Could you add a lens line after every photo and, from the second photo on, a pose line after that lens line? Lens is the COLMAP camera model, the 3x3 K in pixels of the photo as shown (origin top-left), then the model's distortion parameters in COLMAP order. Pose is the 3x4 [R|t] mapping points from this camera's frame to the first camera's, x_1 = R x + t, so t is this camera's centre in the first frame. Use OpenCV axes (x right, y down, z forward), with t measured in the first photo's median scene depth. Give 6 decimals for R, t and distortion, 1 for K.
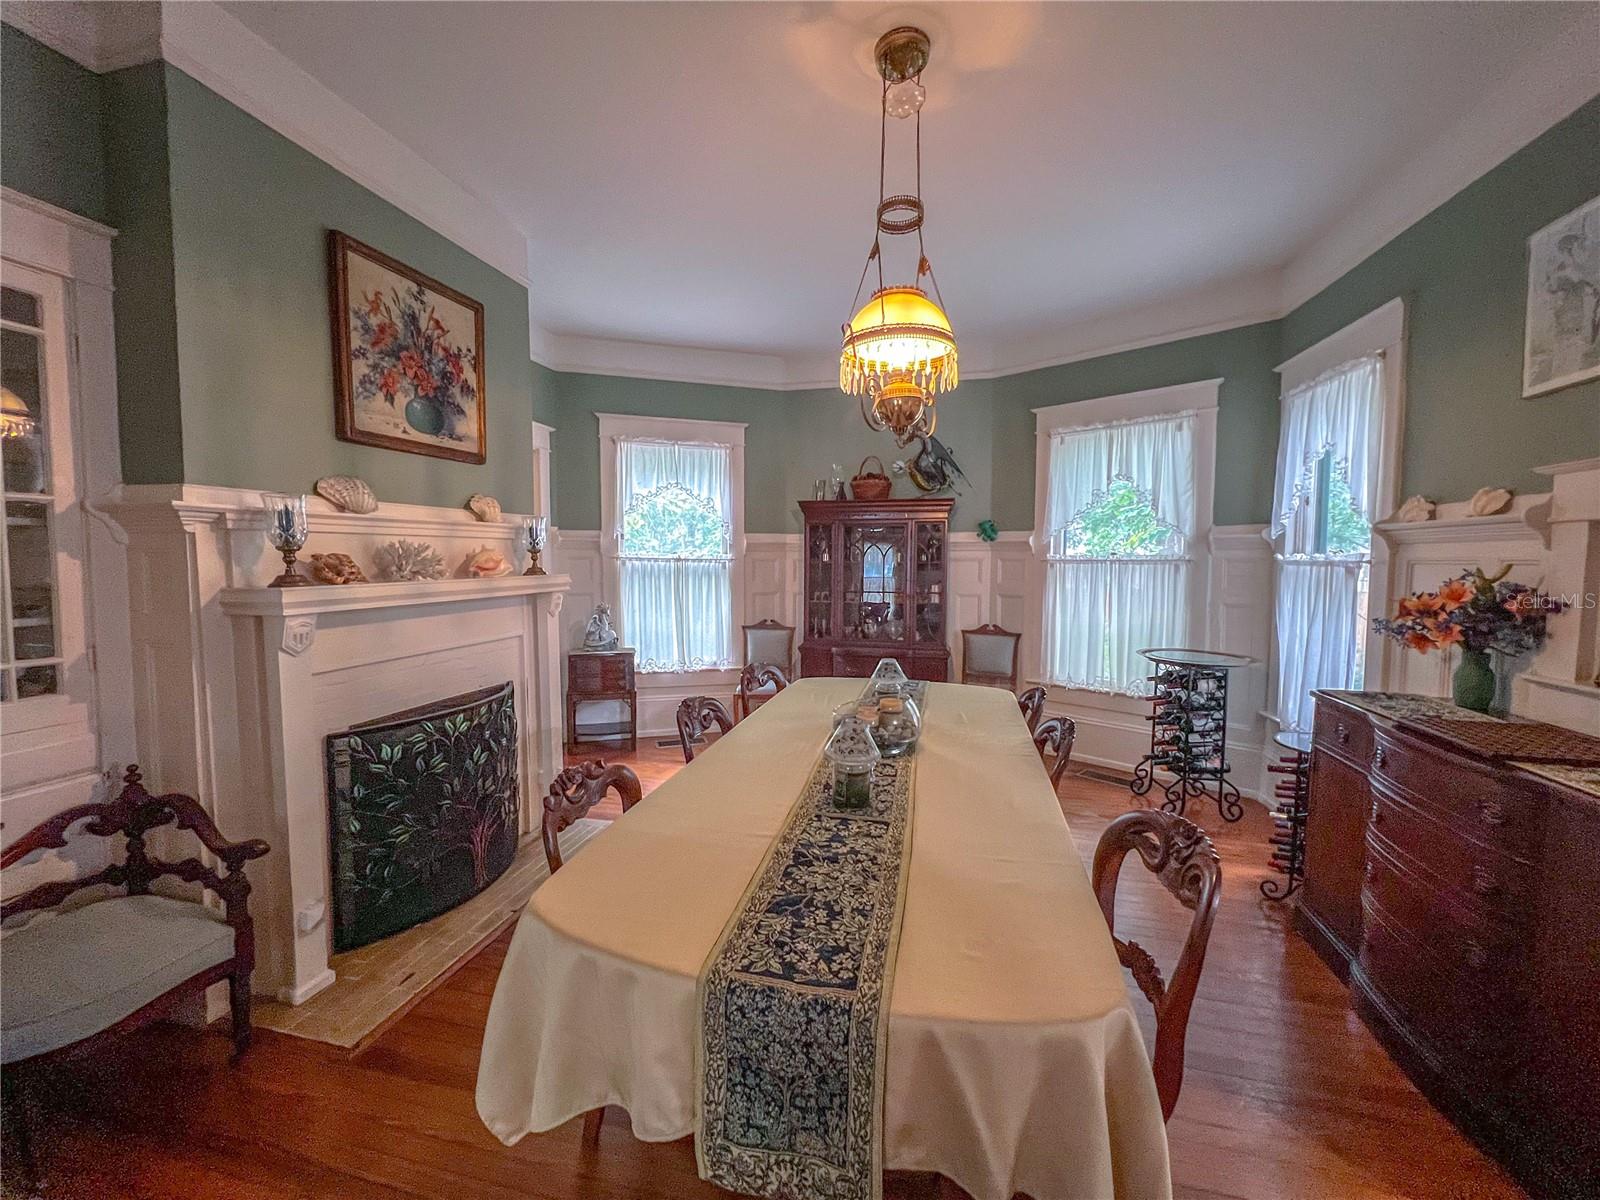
lens RADIAL K [[638.7, 0, 799.1], [0, 638.7, 596.9], [0, 0, 1]] dist [-0.000264, 0.000478]
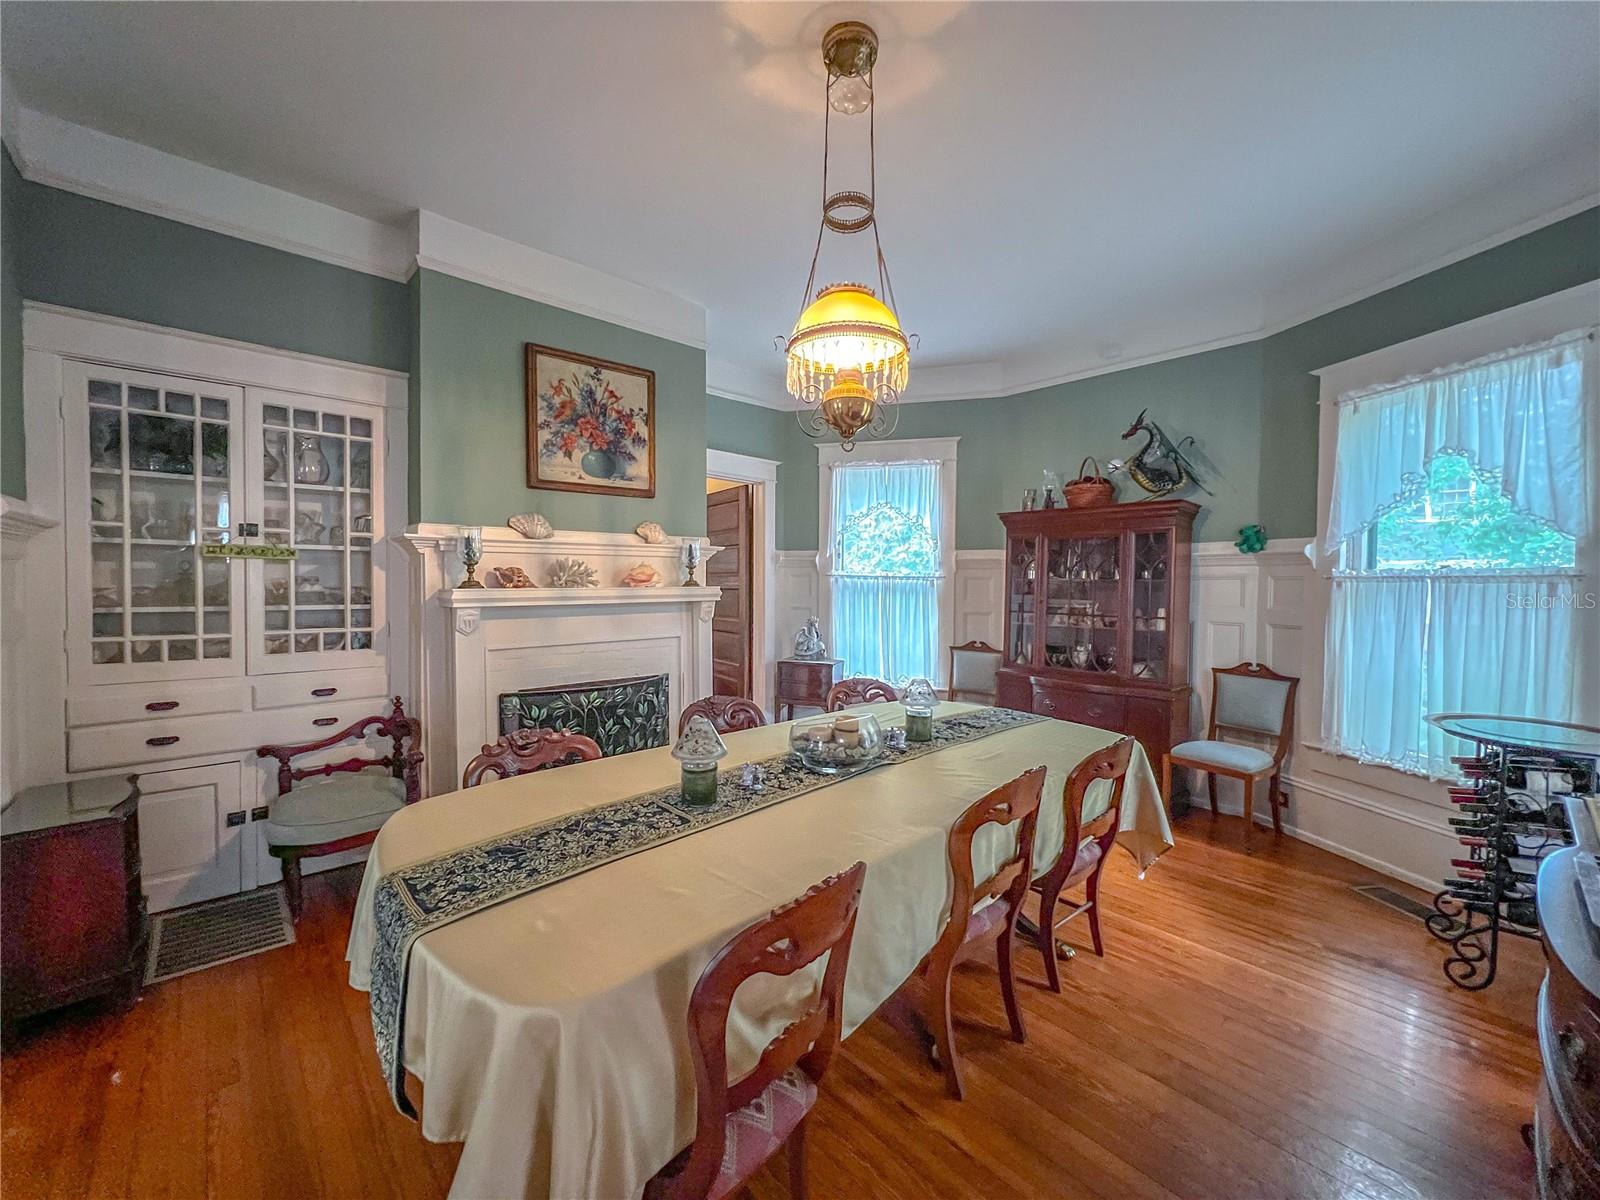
lens RADIAL K [[641.6, 0, 800.5], [0, 641.6, 598.3], [0, 0, 1]] dist [-0.000228, 0.000266]
pose [[0.833709, 0.018908, -0.551880, 0.472200], [-0.037780, 0.999025, -0.022846, 0.007707], [0.550909, 0.039896, 0.833611, 0.126477]]
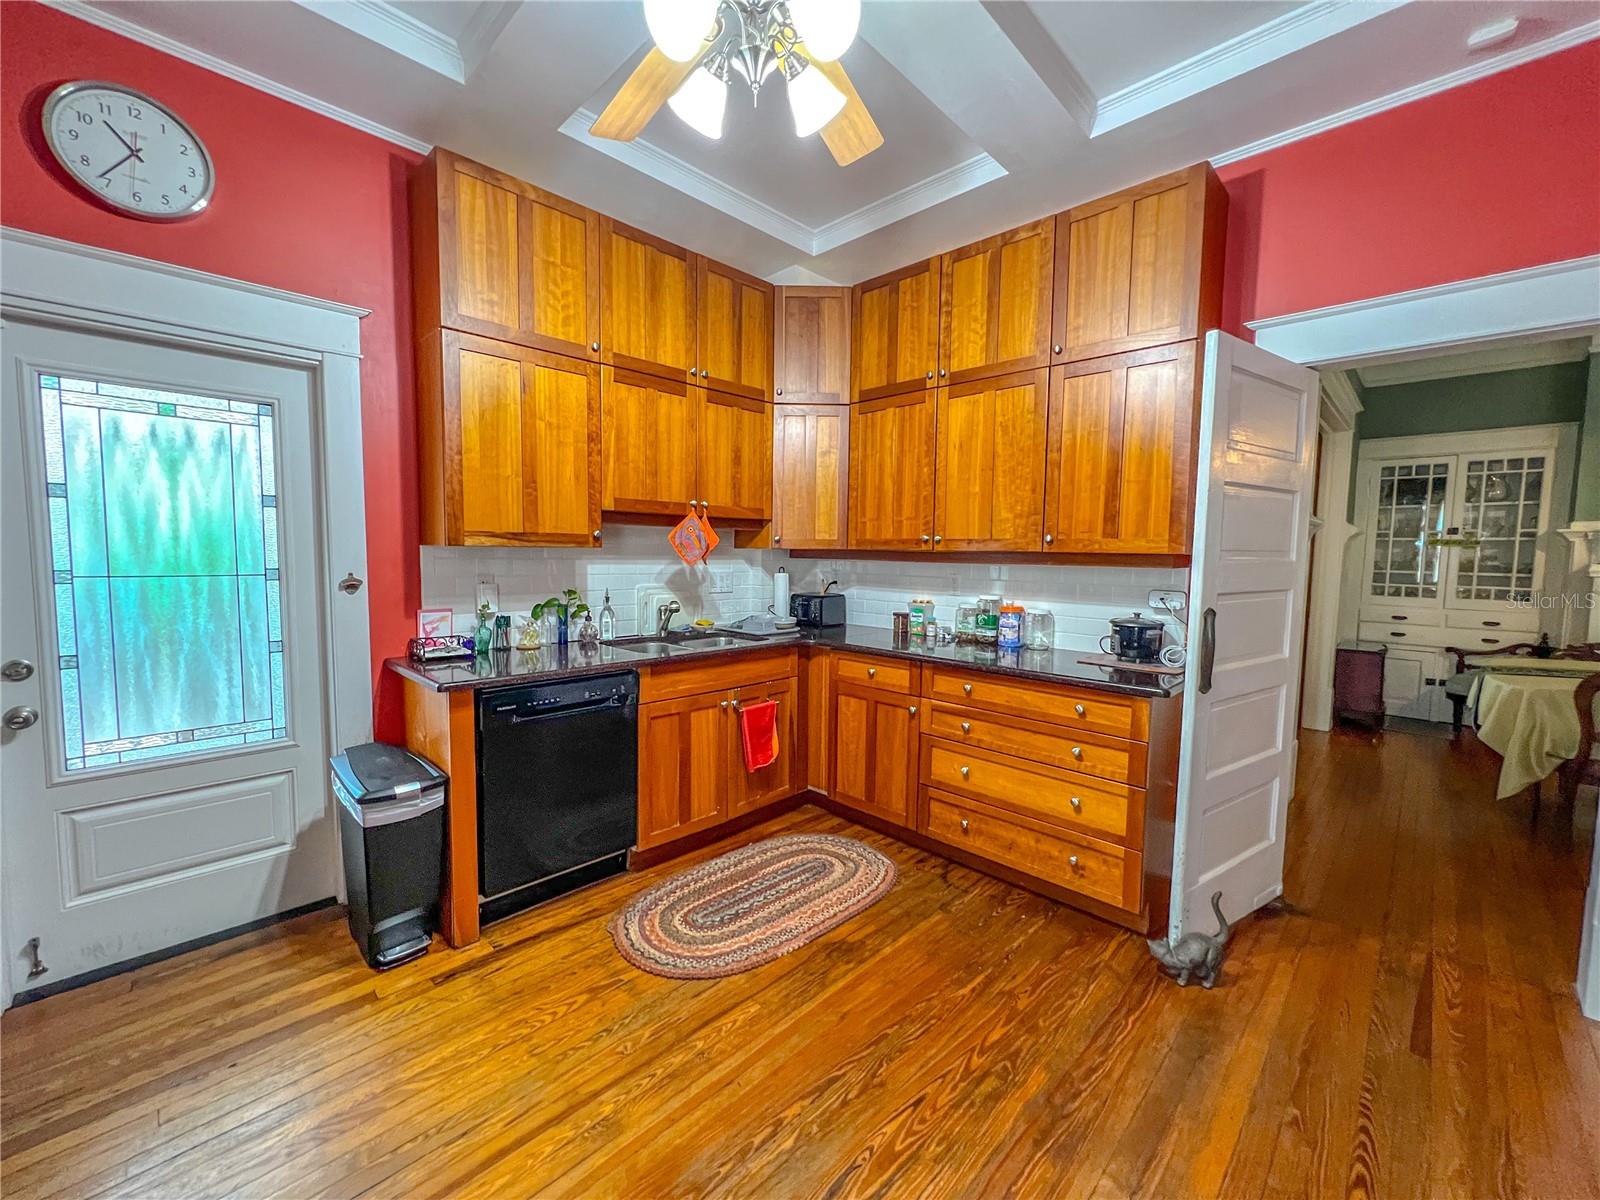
lens RADIAL K [[638.7, 0, 799.1], [0, 638.7, 596.9], [0, 0, 1]] dist [-0.000264, 0.000478]
pose [[-0.504743, 0.051844, -0.861711, 1.770460], [-0.065426, 0.993027, 0.098068, 0.043043], [0.860787, 0.105877, -0.497832, -0.209374]]
